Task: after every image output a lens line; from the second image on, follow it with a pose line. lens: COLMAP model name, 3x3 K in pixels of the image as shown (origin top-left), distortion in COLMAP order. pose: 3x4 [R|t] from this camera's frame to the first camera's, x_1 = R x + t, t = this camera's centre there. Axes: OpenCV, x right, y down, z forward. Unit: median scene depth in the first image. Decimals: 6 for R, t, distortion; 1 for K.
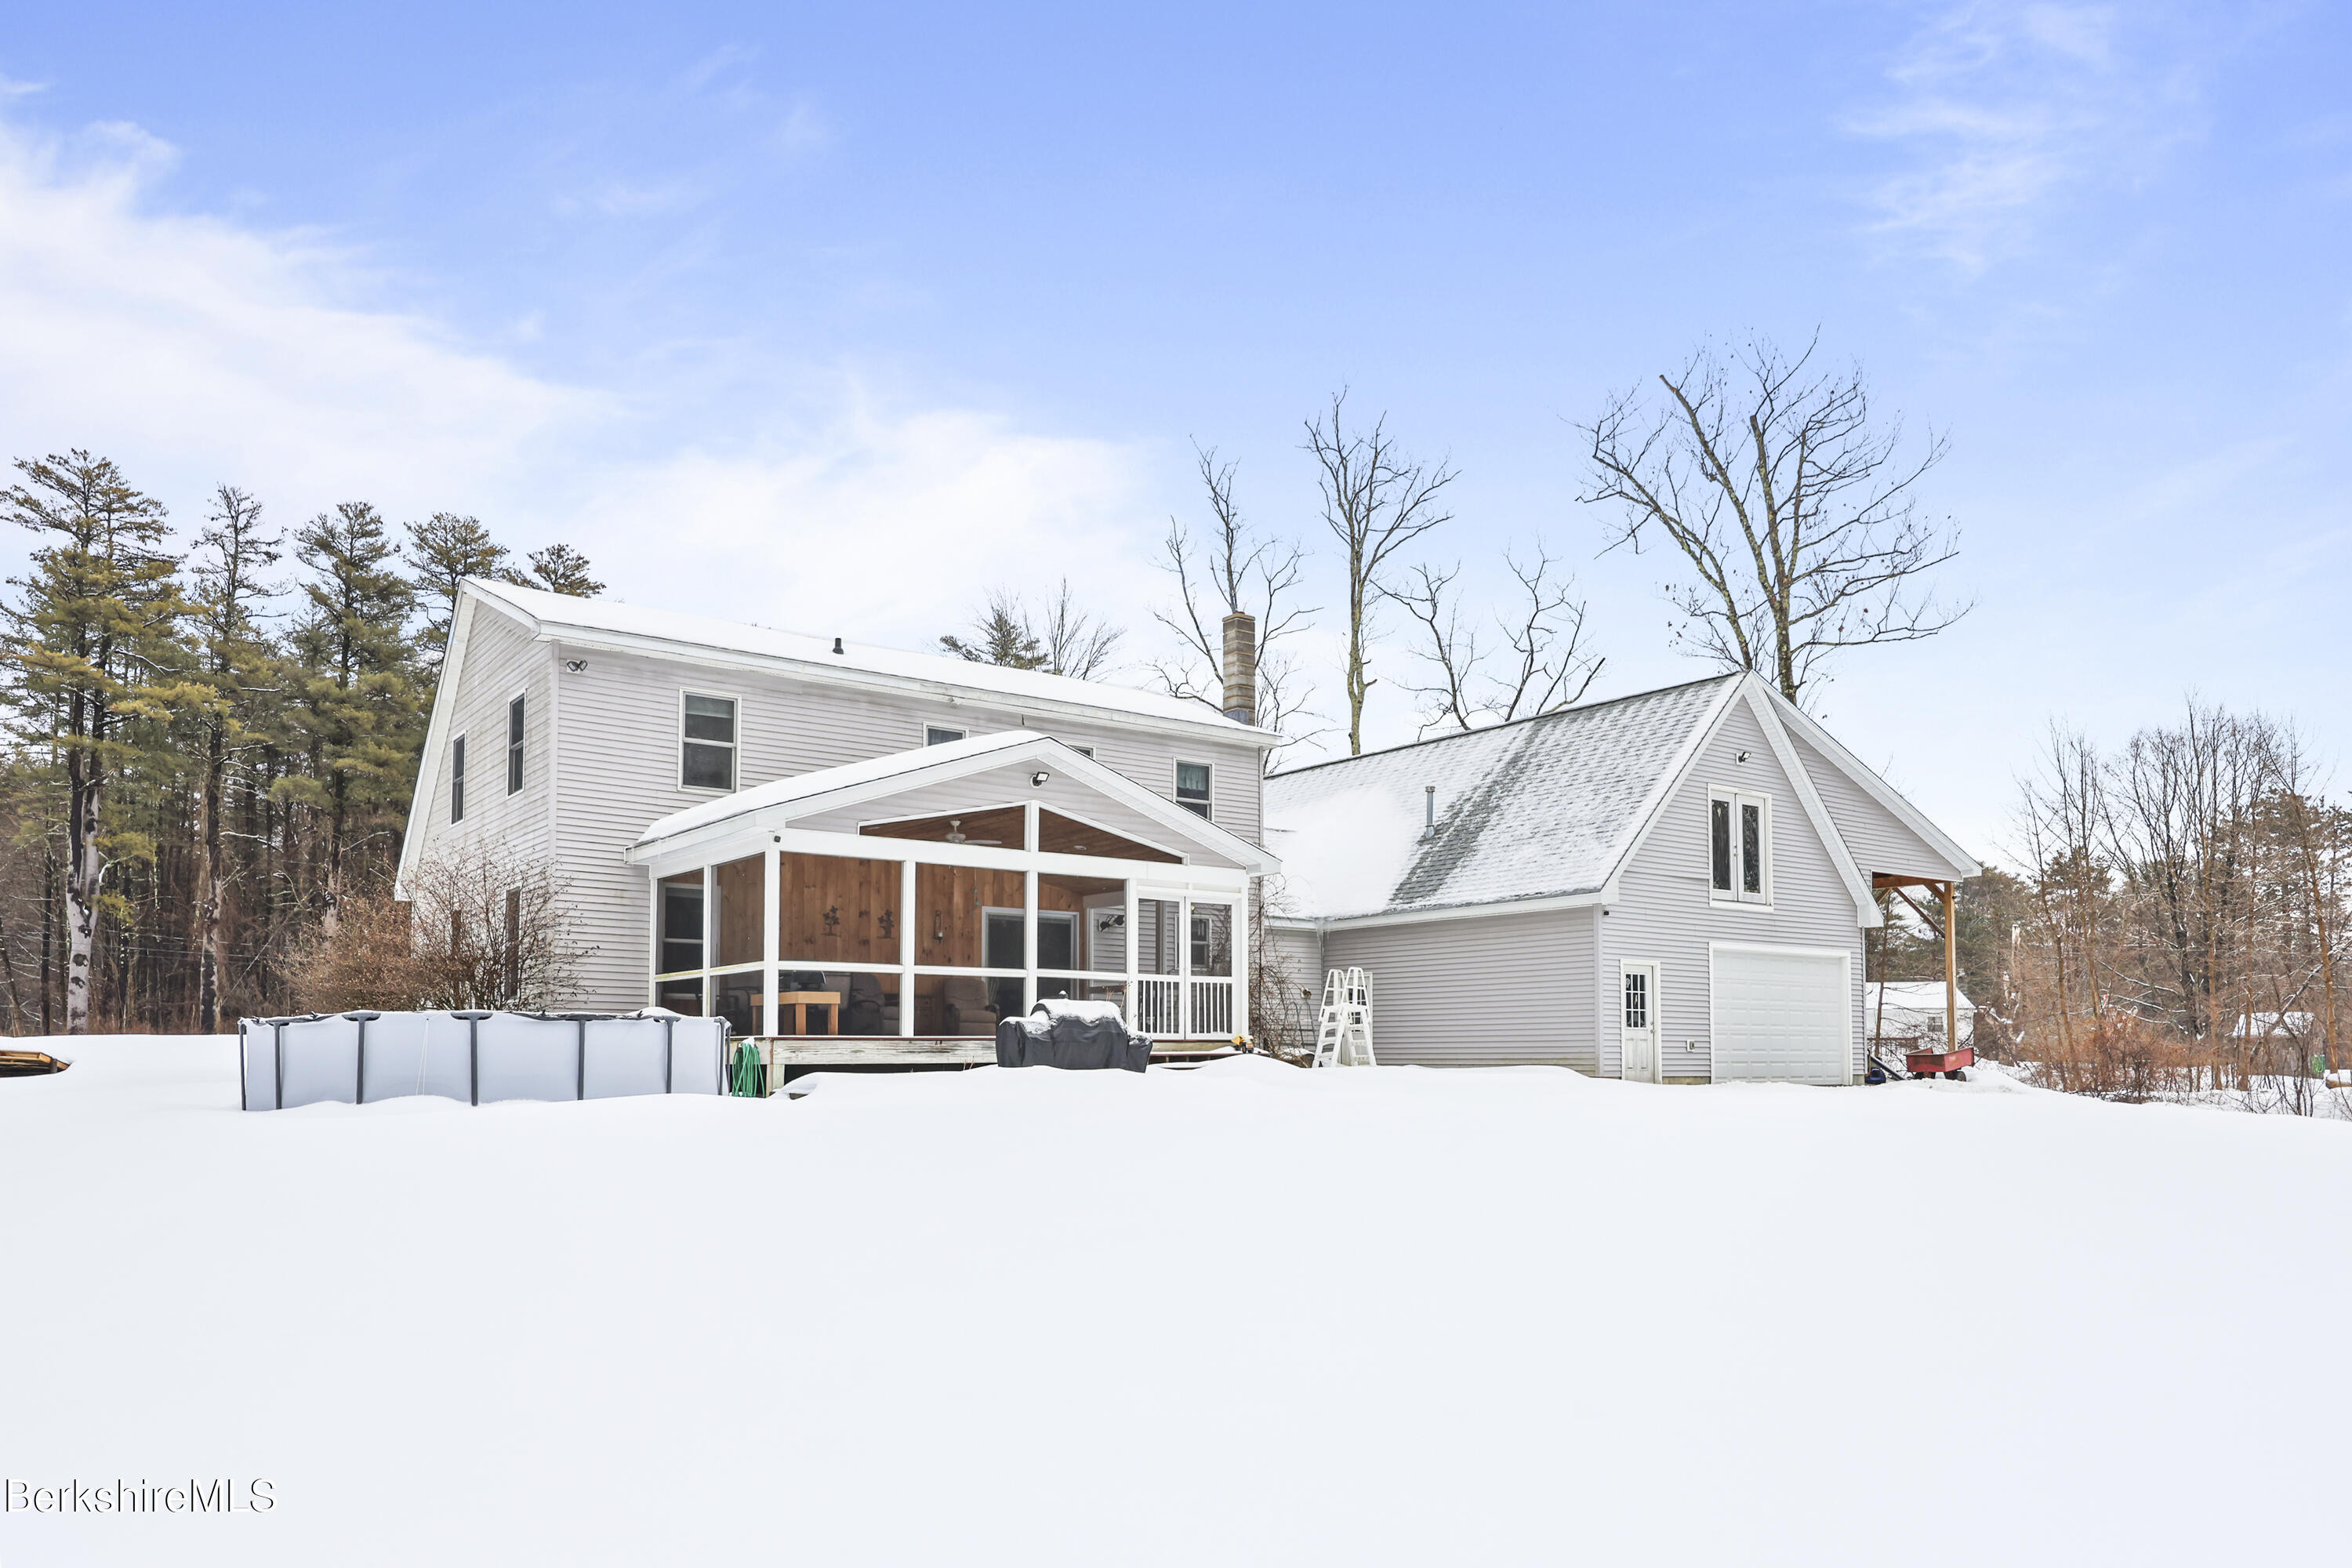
lens RADIAL K [[1560.8, 0, 1177.4], [0, 1560.8, 717.6], [0, 0, 1]] dist [0.001291, -0.000078]
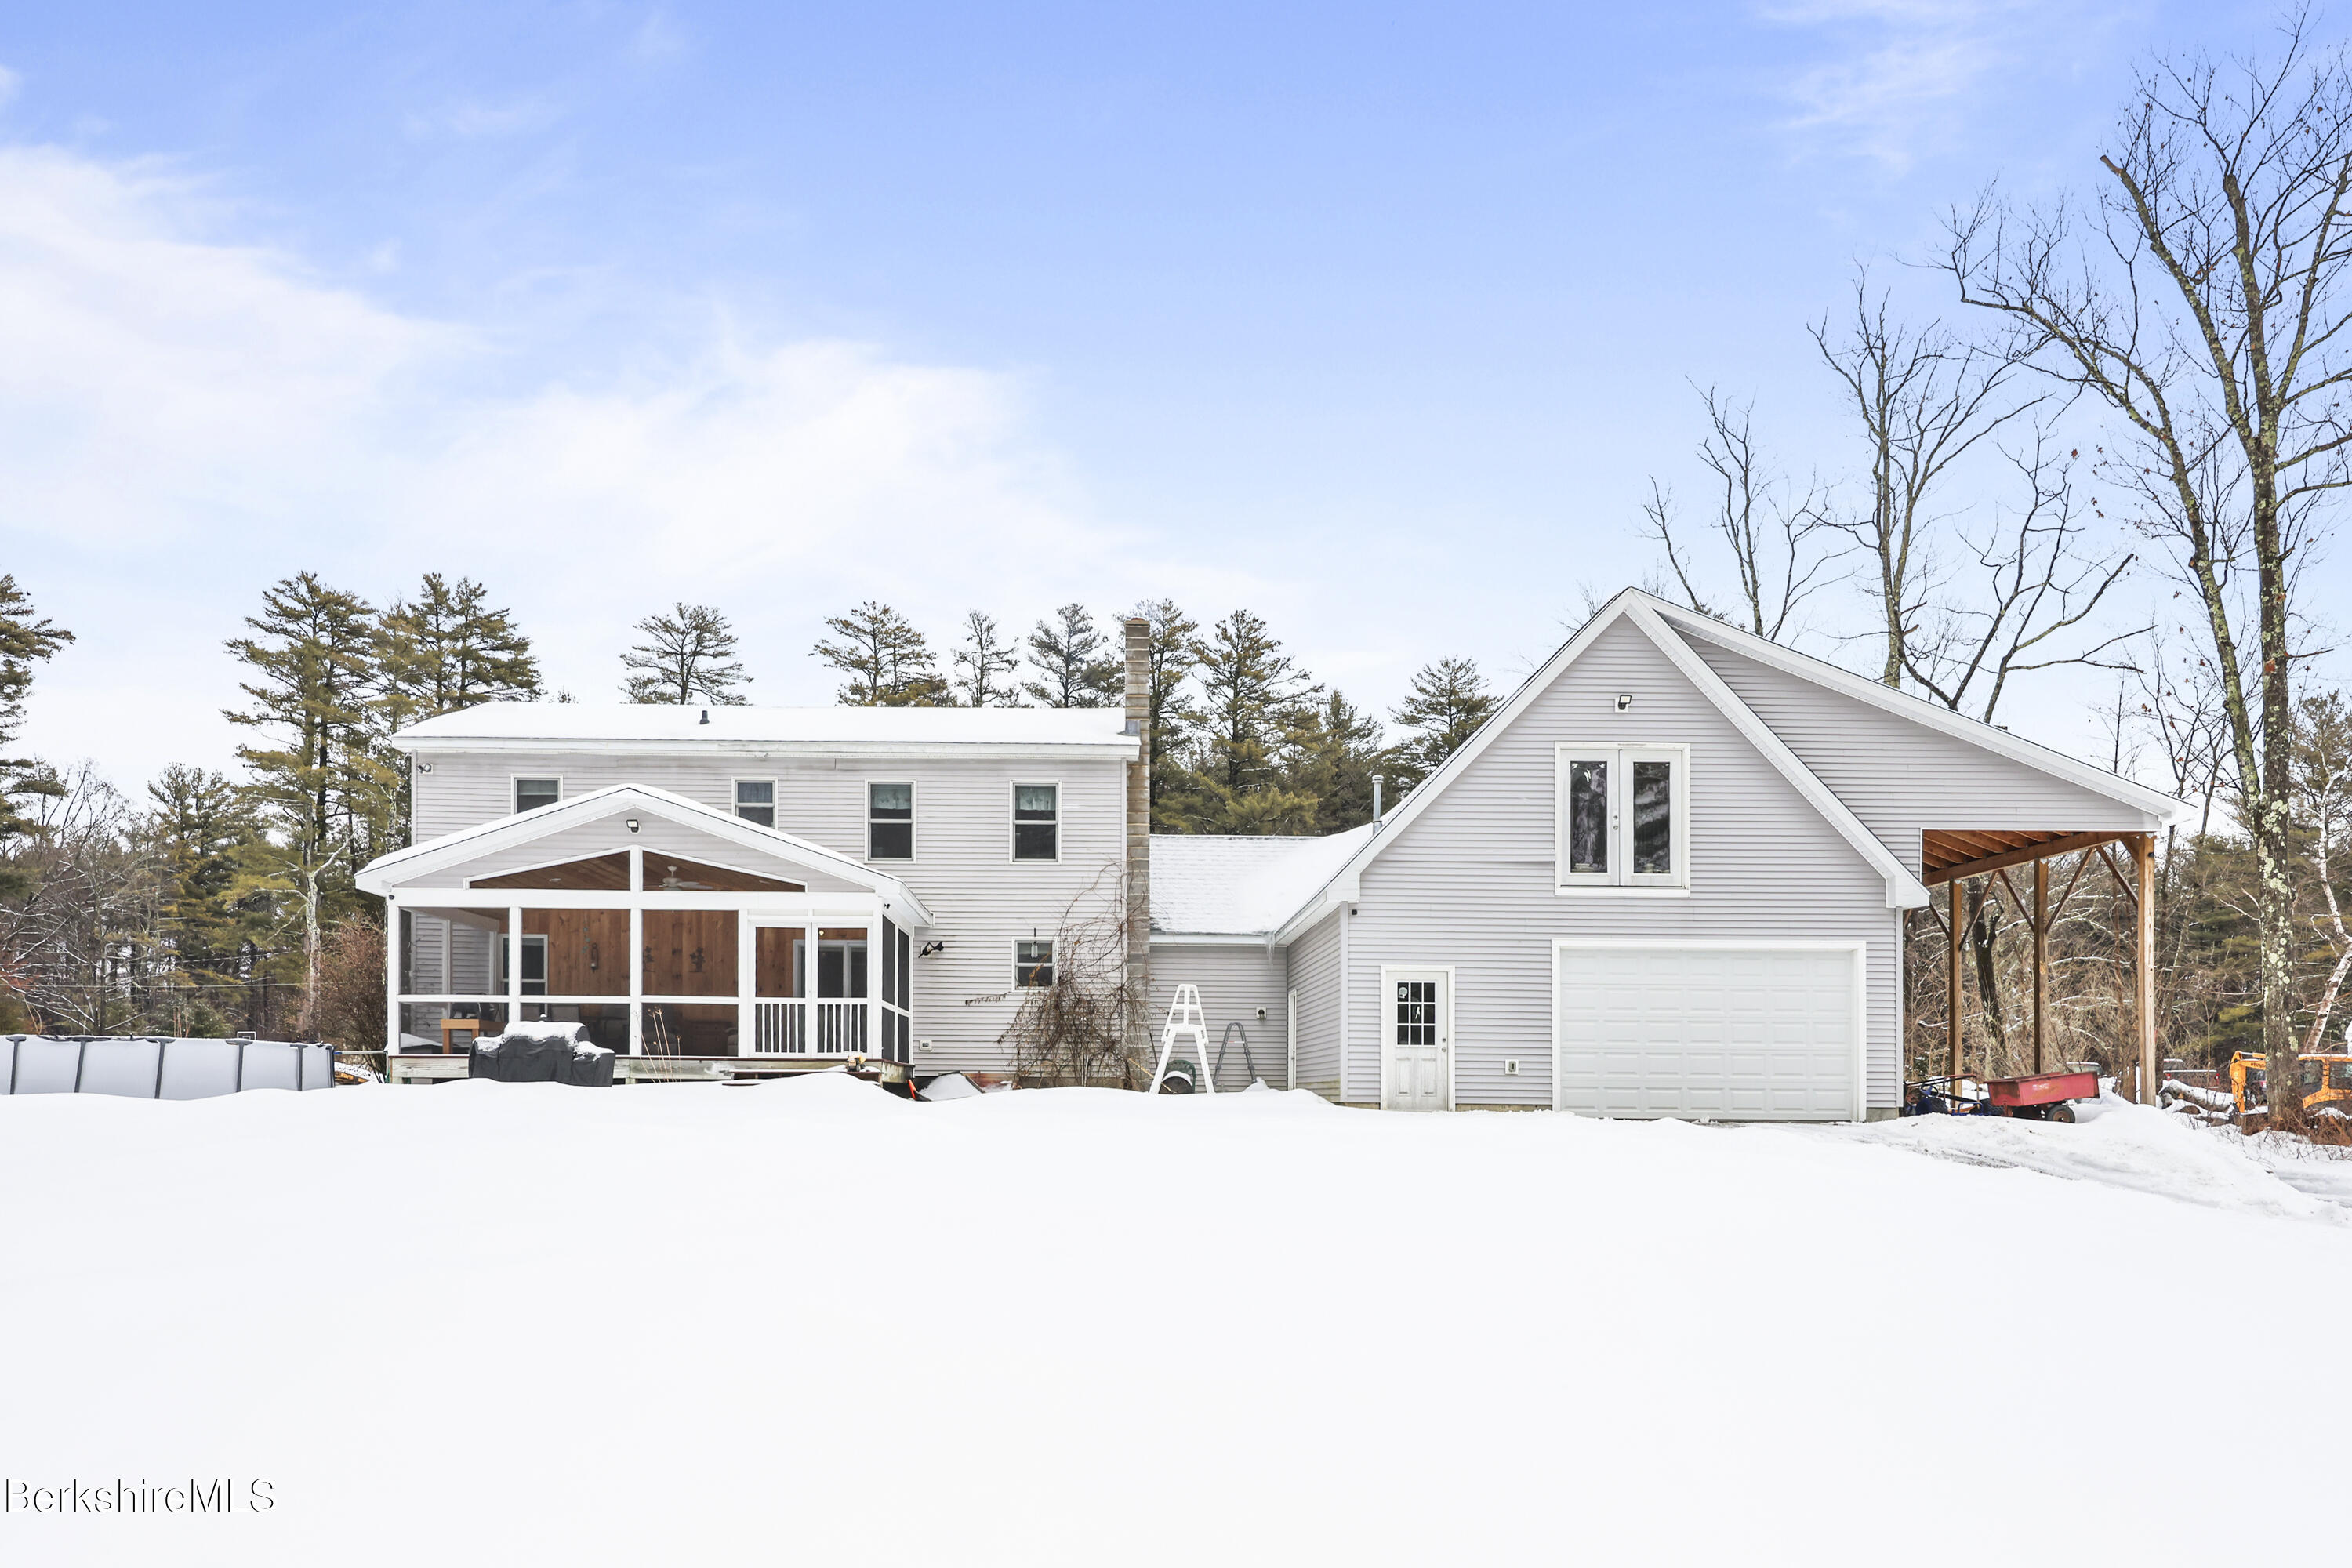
lens RADIAL K [[1608.1, 0, 1090.3], [0, 1608.1, 804.1], [0, 0, 1]] dist [-0.000301, 0.000487]
pose [[0.806311, -0.096788, -0.583519, 0.668496], [0.116978, 0.993130, -0.003089, 0.051811], [0.579809, -0.065769, 0.812093, 0.204547]]
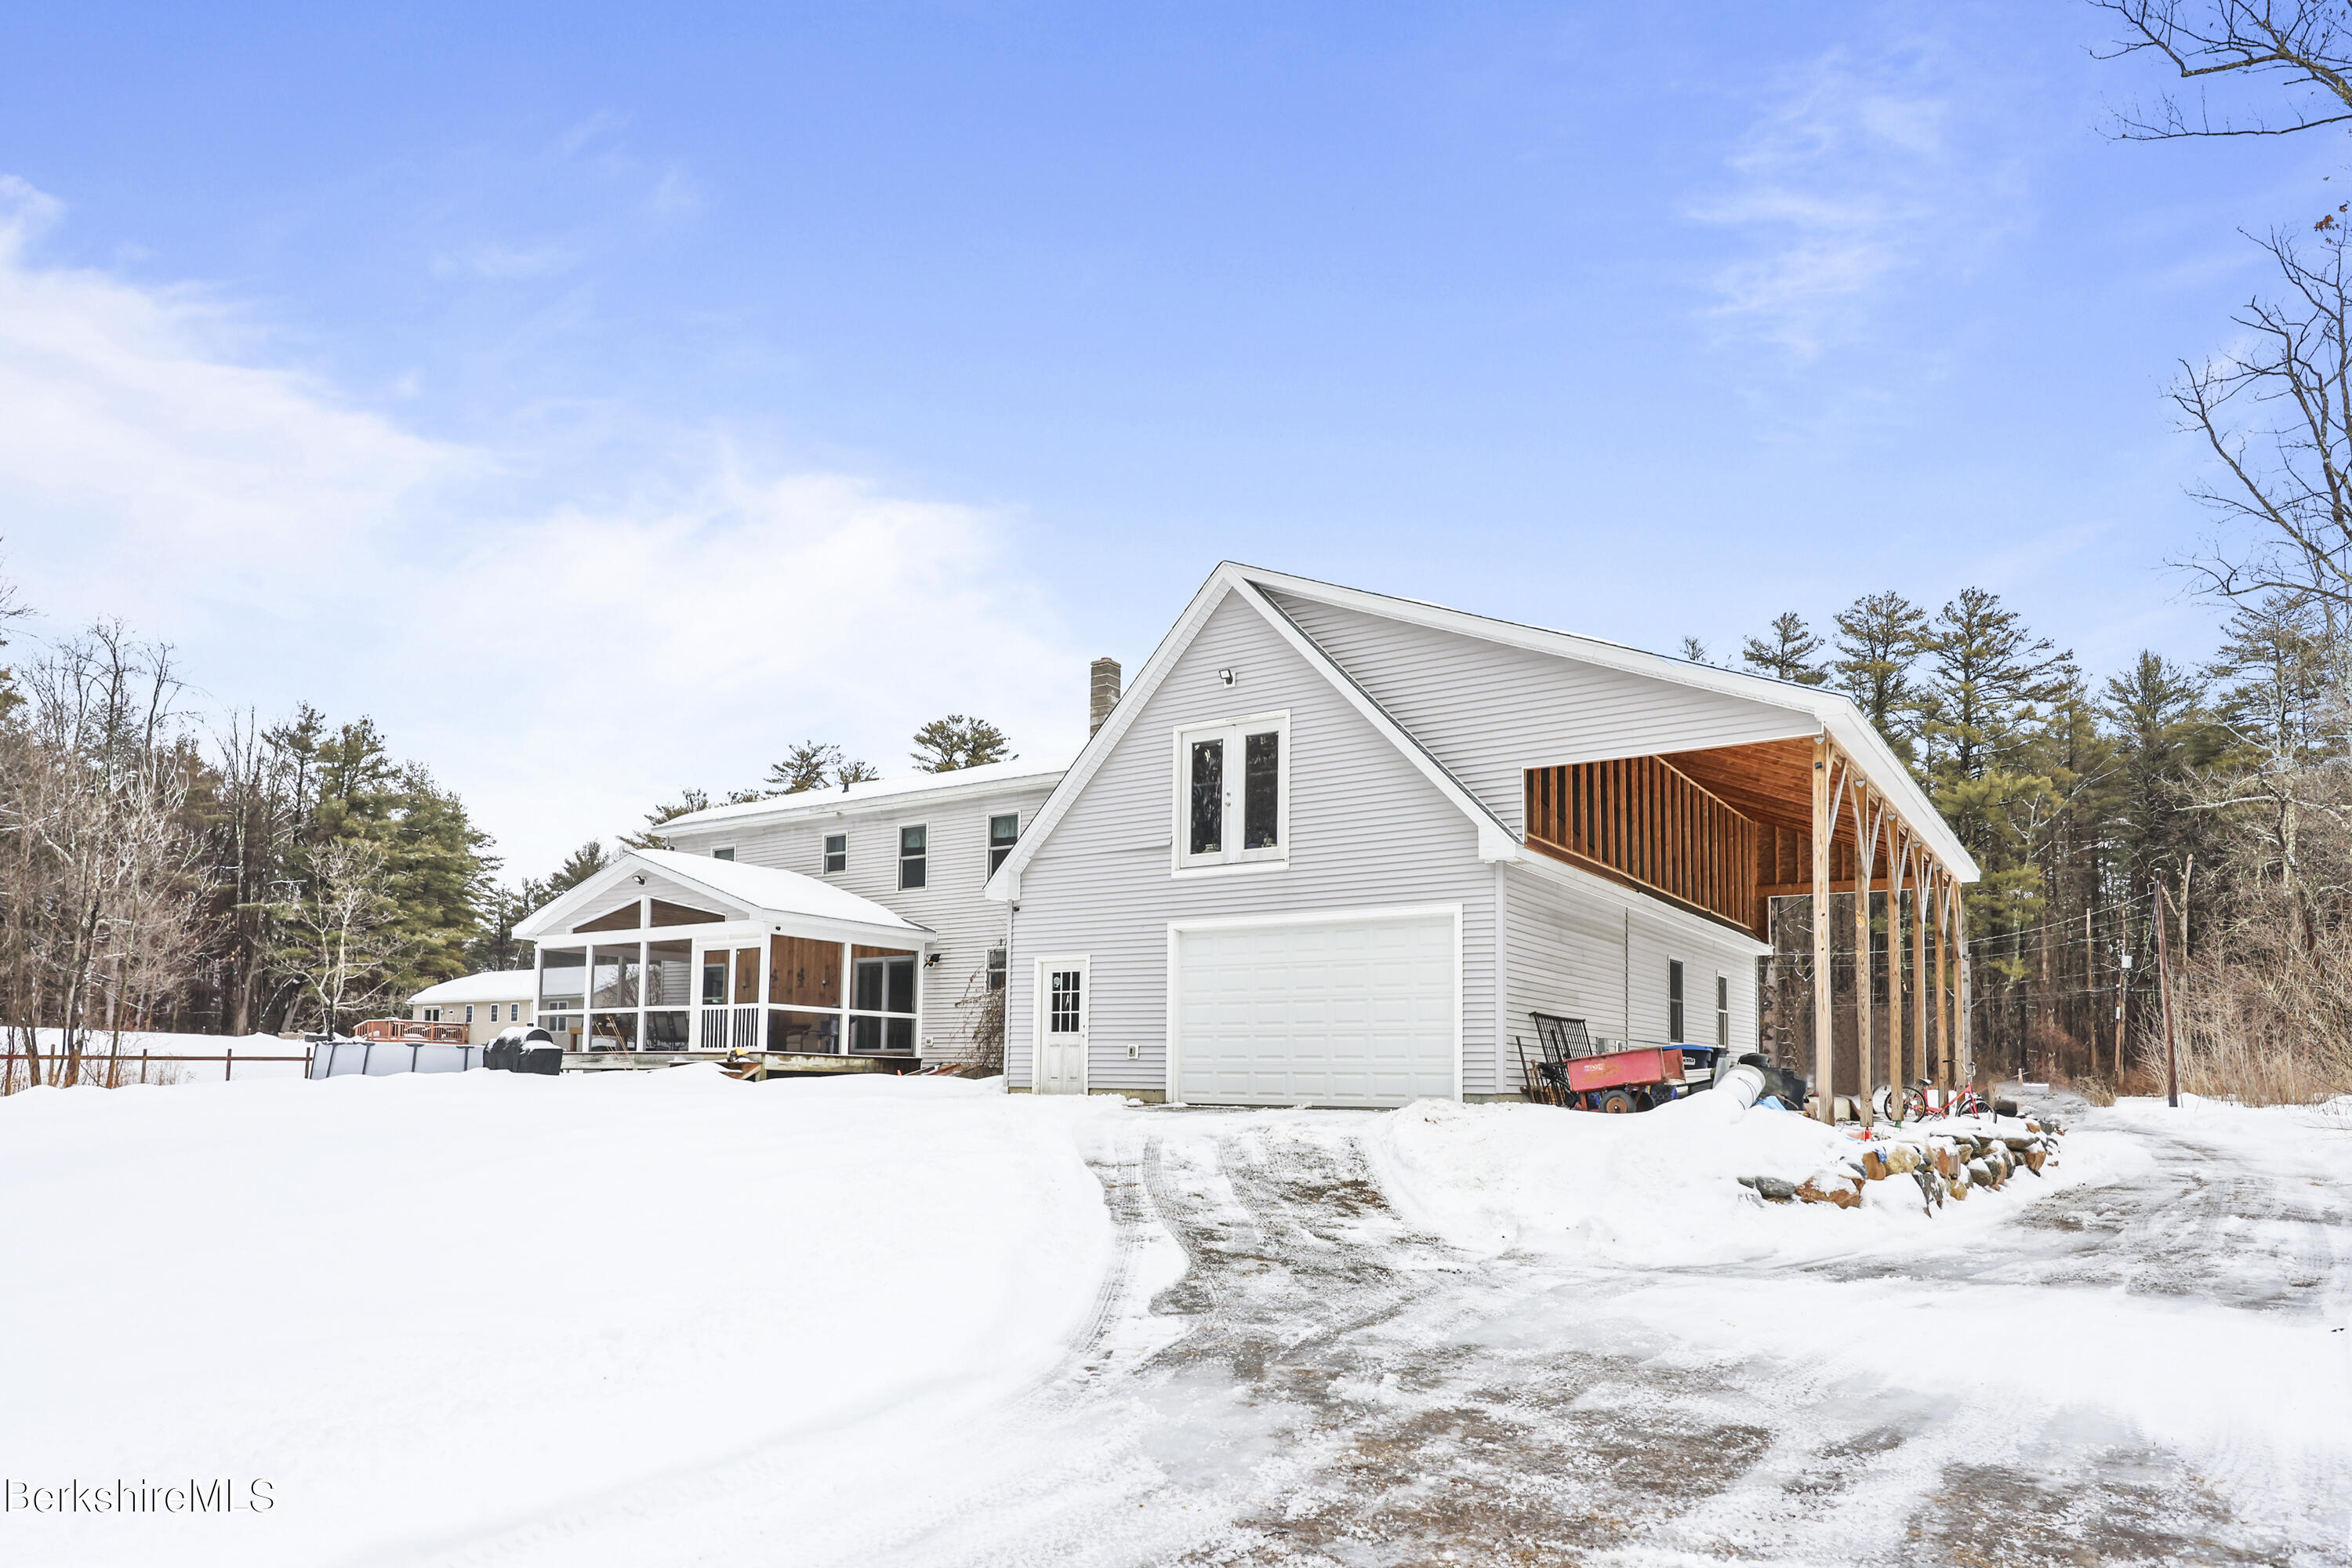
lens RADIAL K [[1392.7, 0, 1176.0], [0, 1392.7, 784.0], [0, 0, 1]] dist [0.001713, -0.000110]
pose [[0.345704, -0.194113, -0.918046, 1.062575], [0.187006, 0.972995, -0.135311, 0.180023], [0.919520, -0.124902, 0.372669, 0.781037]]
